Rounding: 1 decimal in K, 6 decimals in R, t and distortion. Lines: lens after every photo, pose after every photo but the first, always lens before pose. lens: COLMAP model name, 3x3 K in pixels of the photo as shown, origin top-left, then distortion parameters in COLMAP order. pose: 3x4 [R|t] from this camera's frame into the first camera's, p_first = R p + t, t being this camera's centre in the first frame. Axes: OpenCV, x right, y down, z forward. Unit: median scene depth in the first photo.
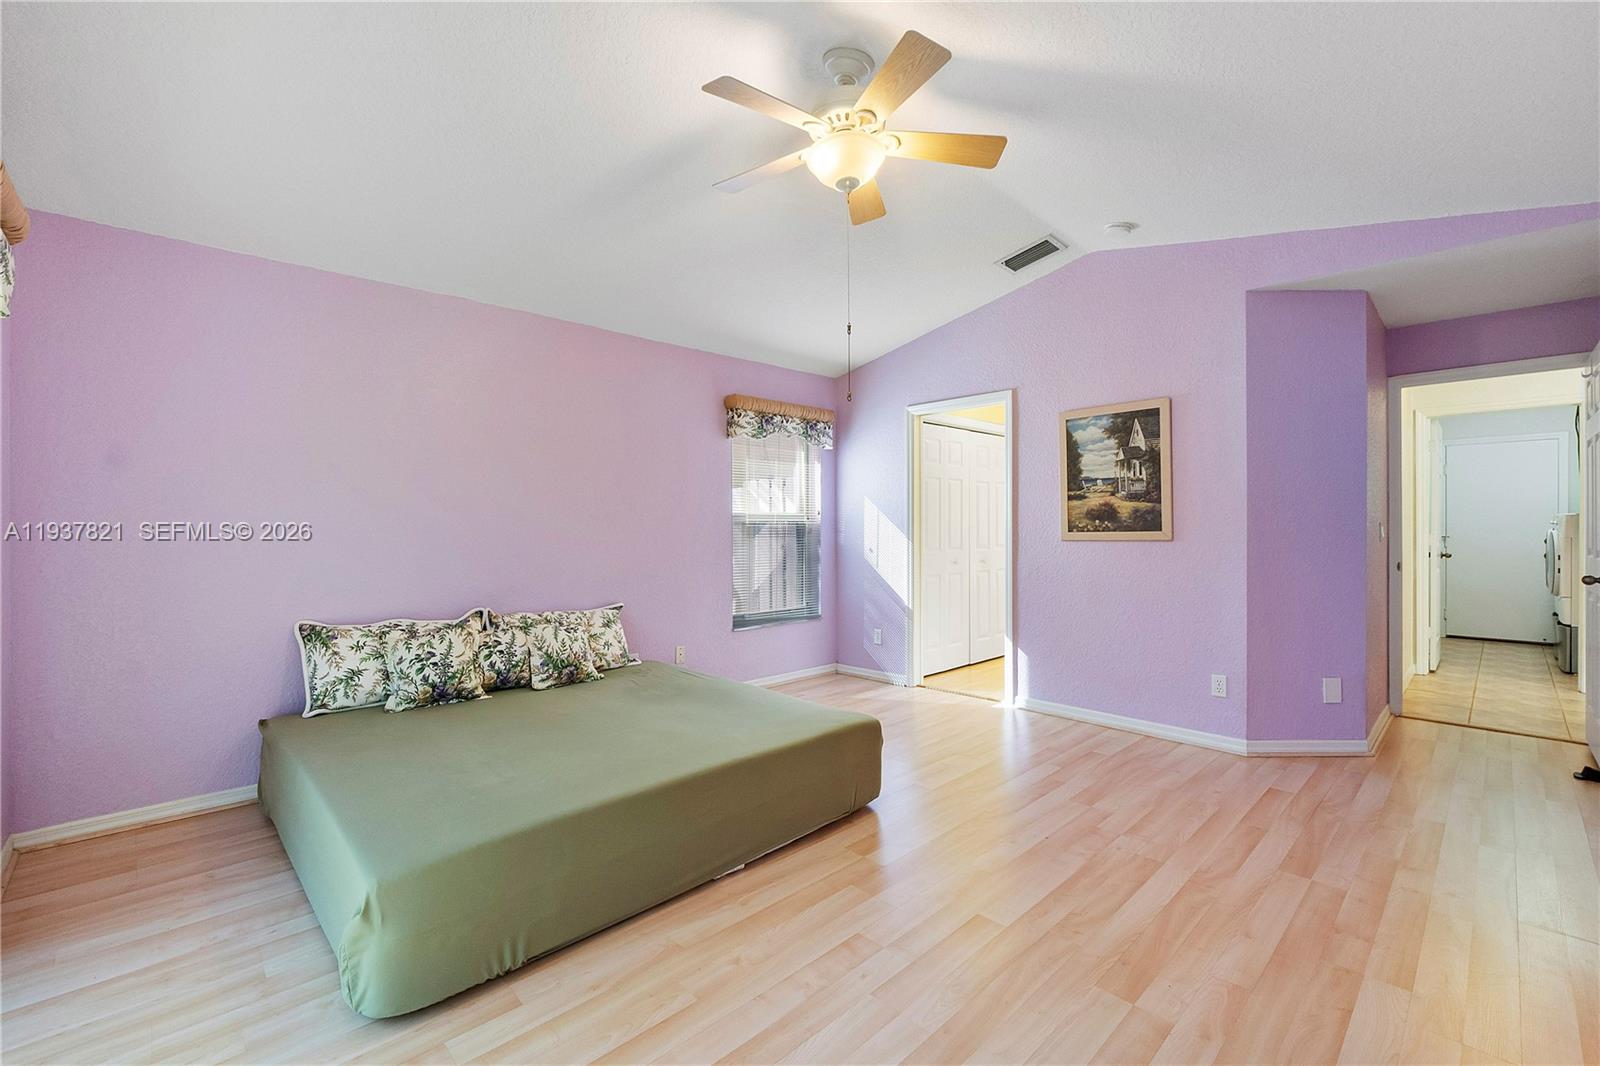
lens RADIAL K [[680.2, 0, 808.8], [0, 680.2, 526.3], [0, 0, 1]] dist [-0.003916, -0.001943]
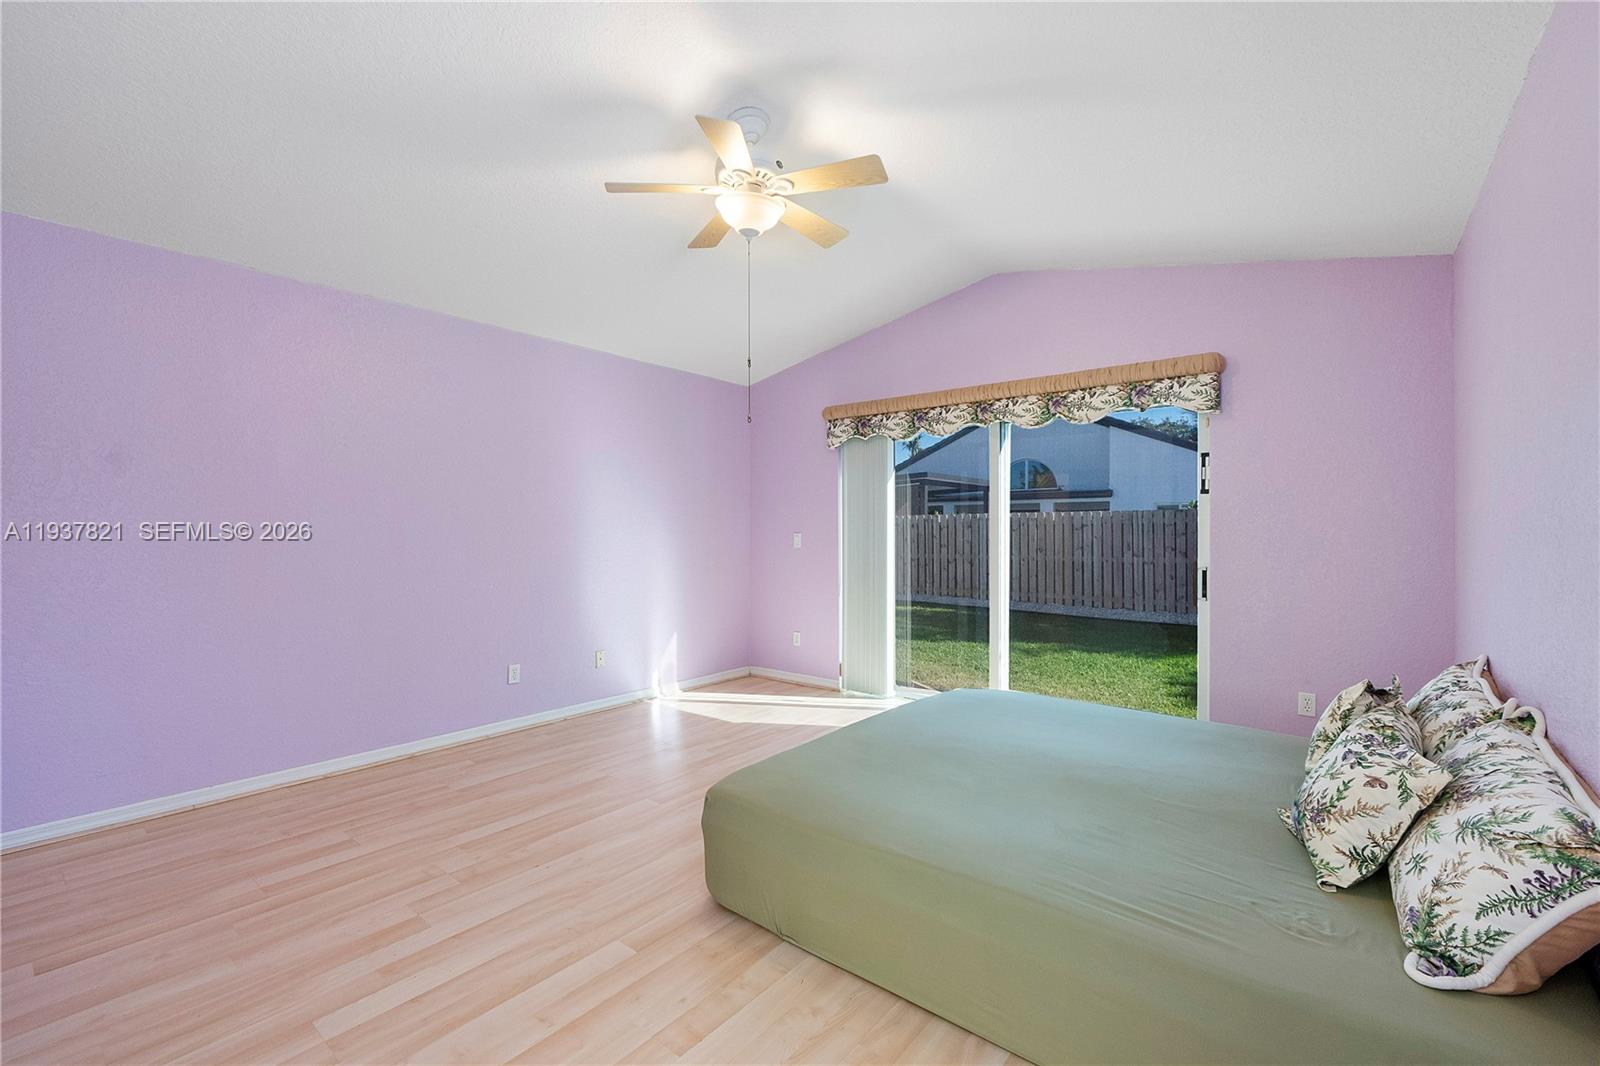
lens RADIAL K [[680.2, 0, 799.6], [0, 680.2, 531.8], [0, 0, 1]] dist [-0.003916, -0.001943]
pose [[-0.992622, 0.010539, -0.120793, 0.072936], [0.010131, 0.999941, 0.003992, -0.008253], [0.120828, 0.002738, -0.992670, 1.569586]]
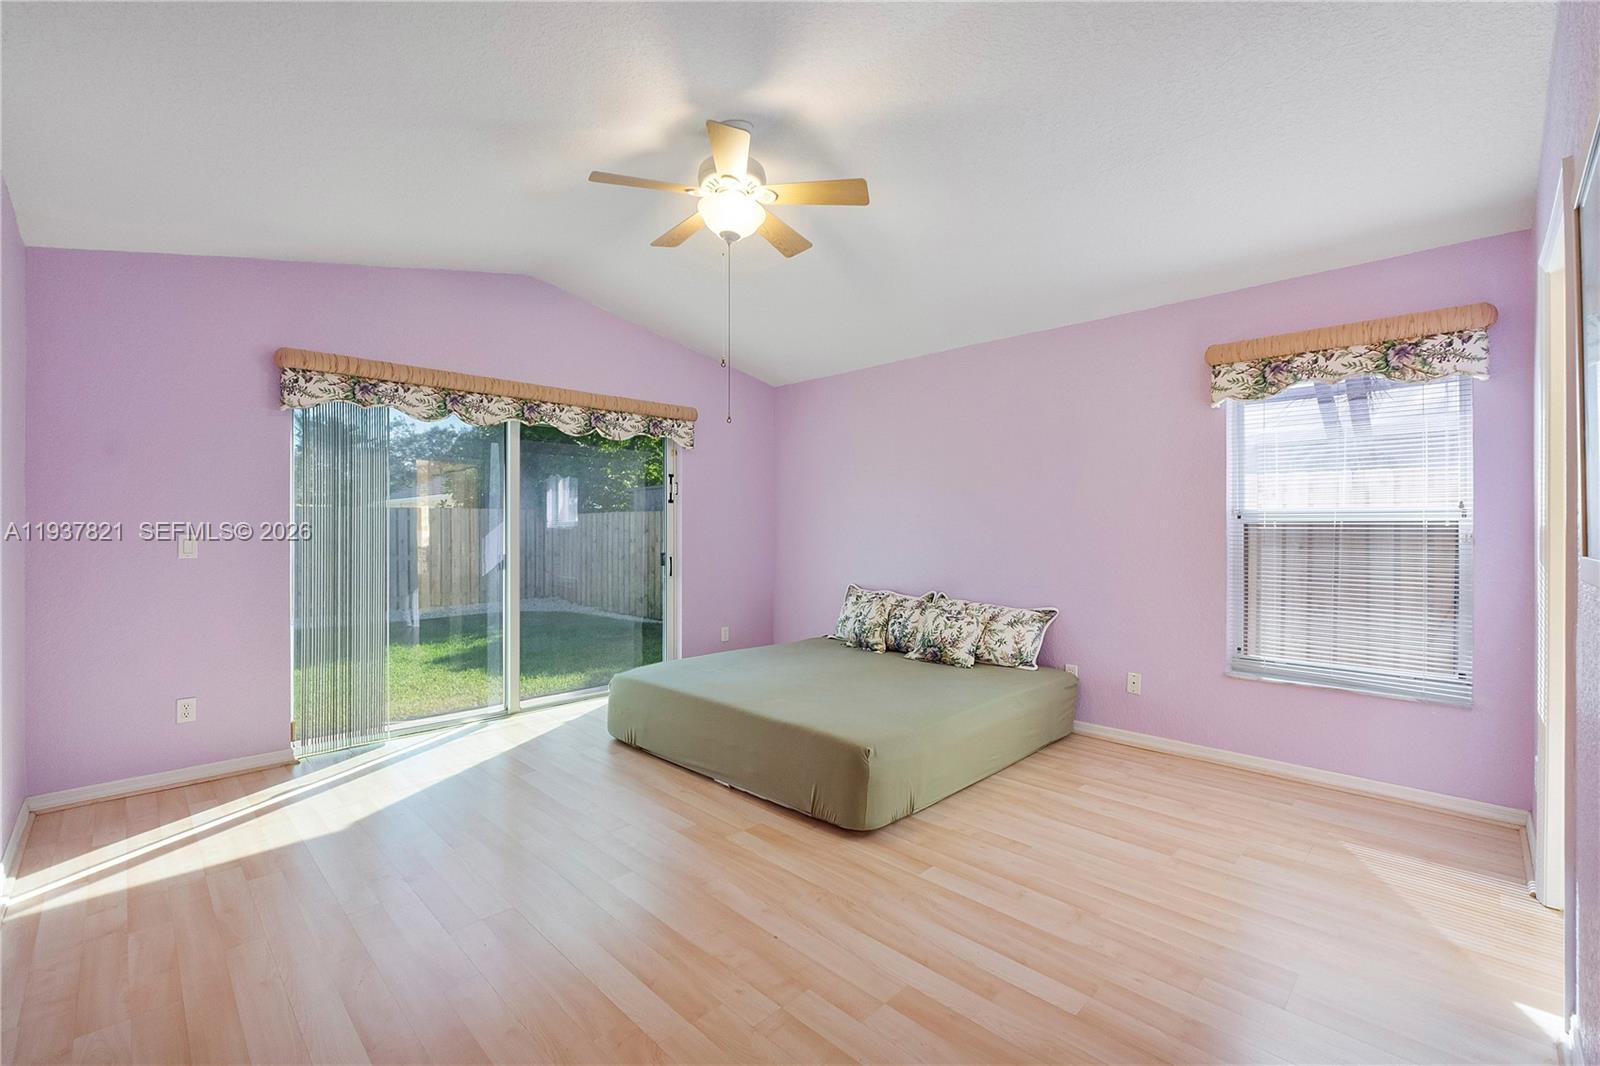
lens RADIAL K [[680.2, 0, 801.9], [0, 680.2, 531.6], [0, 0, 1]] dist [-0.003916, -0.001943]
pose [[0.009124, 0.013363, -0.999869, 0.886807], [0.003892, 0.999903, 0.013399, -0.013588], [0.999951, -0.004014, 0.009072, 0.808983]]
